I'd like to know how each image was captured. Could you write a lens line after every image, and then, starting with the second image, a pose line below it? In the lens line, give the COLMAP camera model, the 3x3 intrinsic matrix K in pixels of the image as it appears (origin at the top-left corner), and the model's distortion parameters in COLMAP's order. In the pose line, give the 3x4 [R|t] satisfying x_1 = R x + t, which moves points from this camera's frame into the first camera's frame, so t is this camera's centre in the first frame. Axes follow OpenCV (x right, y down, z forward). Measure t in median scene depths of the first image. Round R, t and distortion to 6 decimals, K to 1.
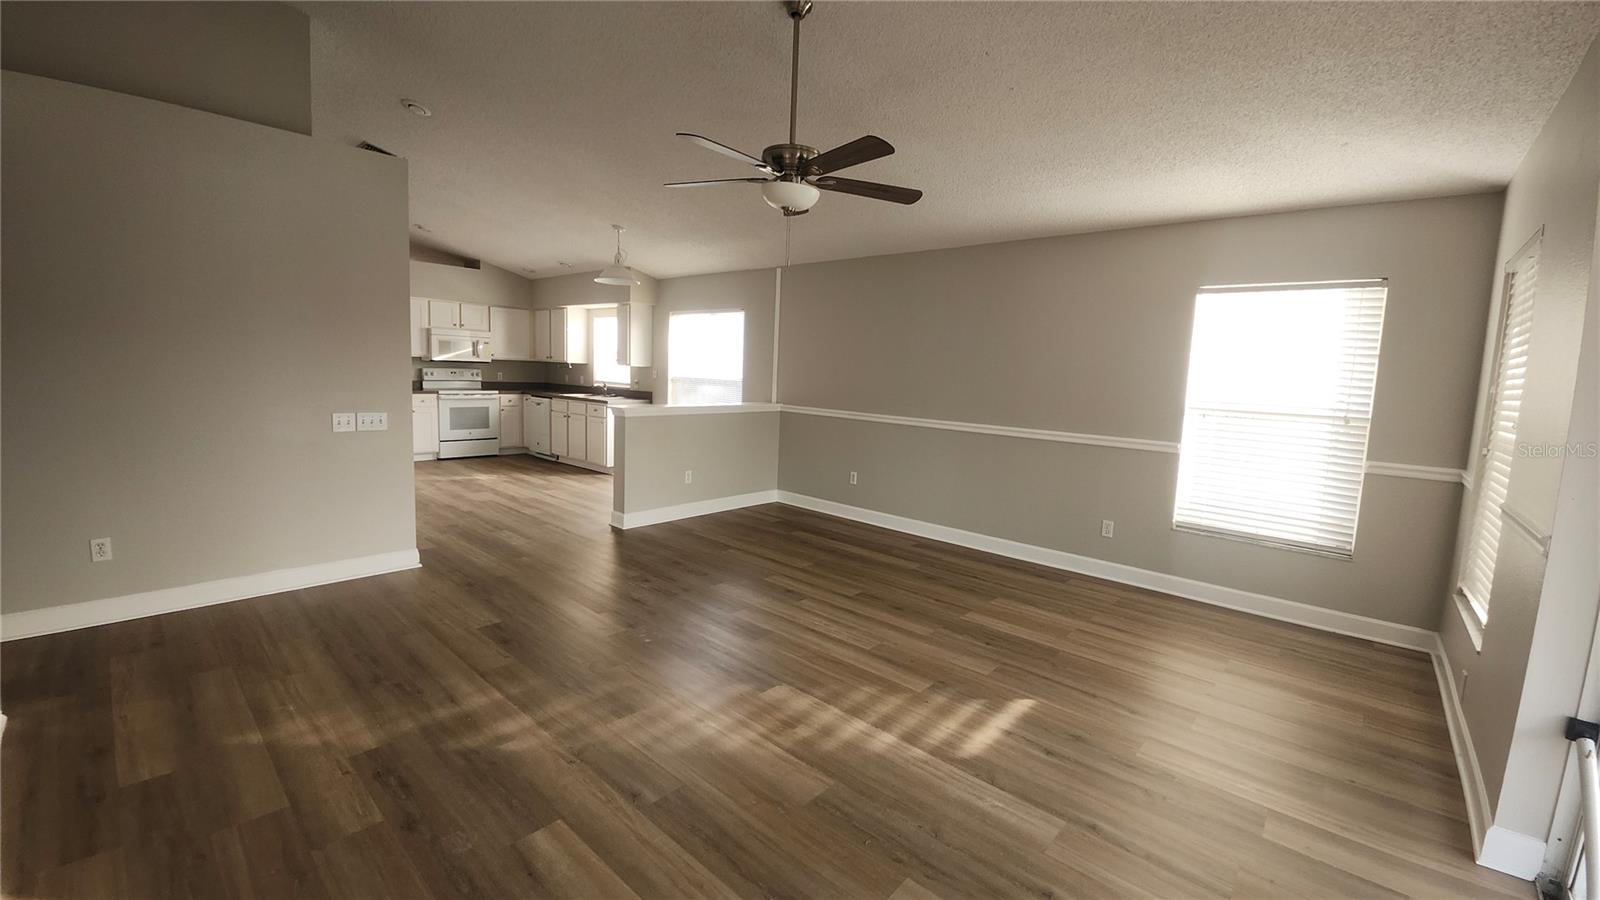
lens RADIAL K [[635.7, 0, 800.0], [0, 635.7, 450.0], [0, 0, 1]] dist [0.000696, -0.013053]
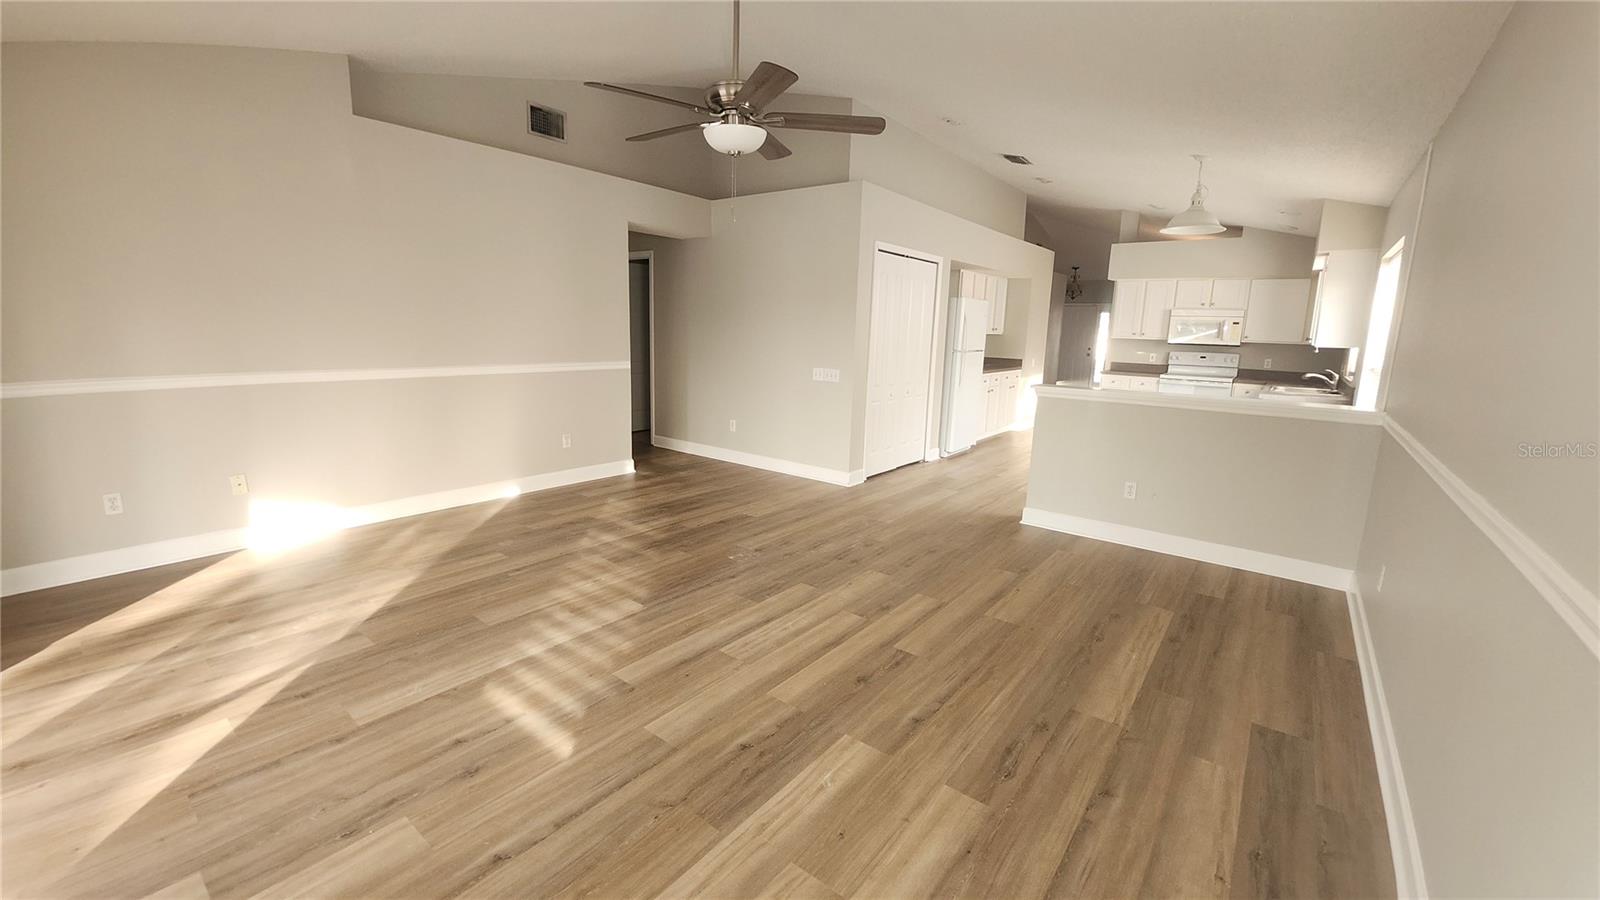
lens RADIAL K [[635.9, 0, 800.0], [0, 635.9, 450.0], [0, 0, 1]] dist [-0.024157, -0.000015]
pose [[0.065937, 0.154846, -0.985736, 0.871586], [-0.152766, 0.977806, 0.143381, -0.083711], [0.986060, 0.141133, 0.088129, 0.952500]]
